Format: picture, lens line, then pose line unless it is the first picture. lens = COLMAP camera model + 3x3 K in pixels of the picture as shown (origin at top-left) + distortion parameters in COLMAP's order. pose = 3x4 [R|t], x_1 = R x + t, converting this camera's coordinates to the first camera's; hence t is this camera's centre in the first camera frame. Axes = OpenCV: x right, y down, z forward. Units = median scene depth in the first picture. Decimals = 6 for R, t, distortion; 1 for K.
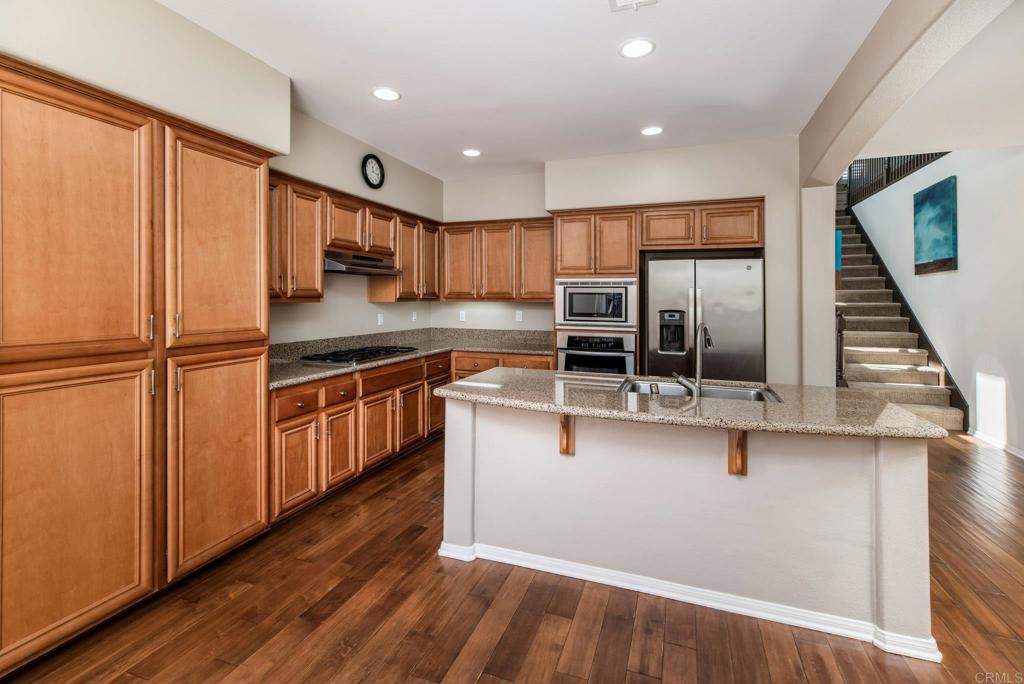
lens RADIAL K [[457.0, 0, 520.4], [0, 457.0, 300.5], [0, 0, 1]] dist [0.001746, 0.000351]
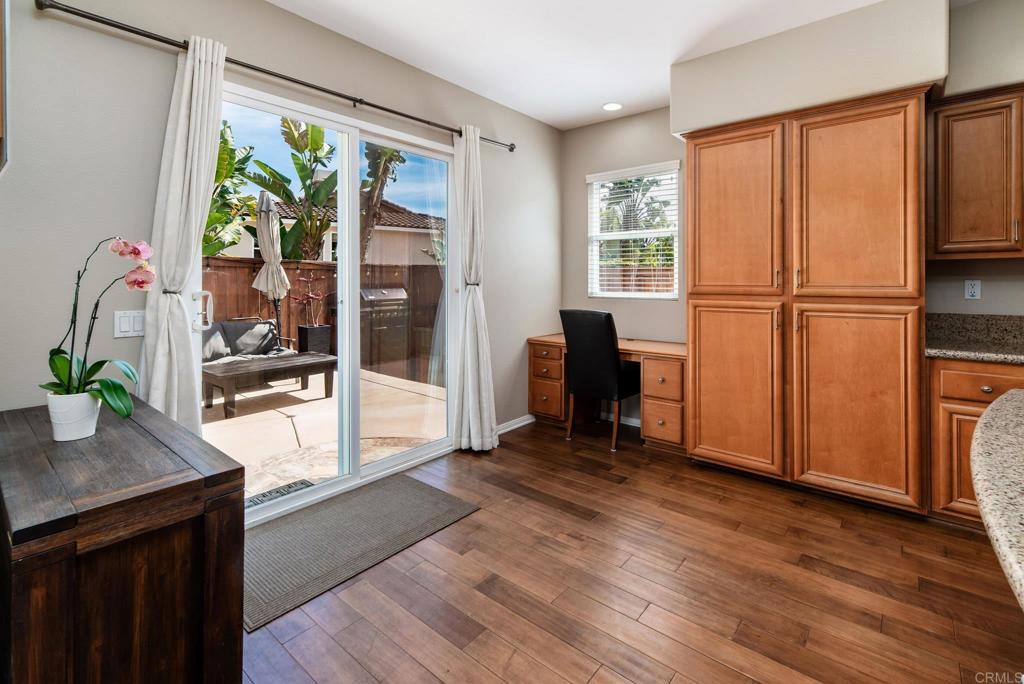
lens RADIAL K [[467.8, 0, 516.7], [0, 467.8, 278.4], [0, 0, 1]] dist [0.006069, 0.000677]
pose [[-0.339026, -0.004366, -0.940767, 0.490907], [0.001656, 0.999985, -0.005238, 0.043130], [0.940776, -0.003334, -0.339013, 0.490724]]
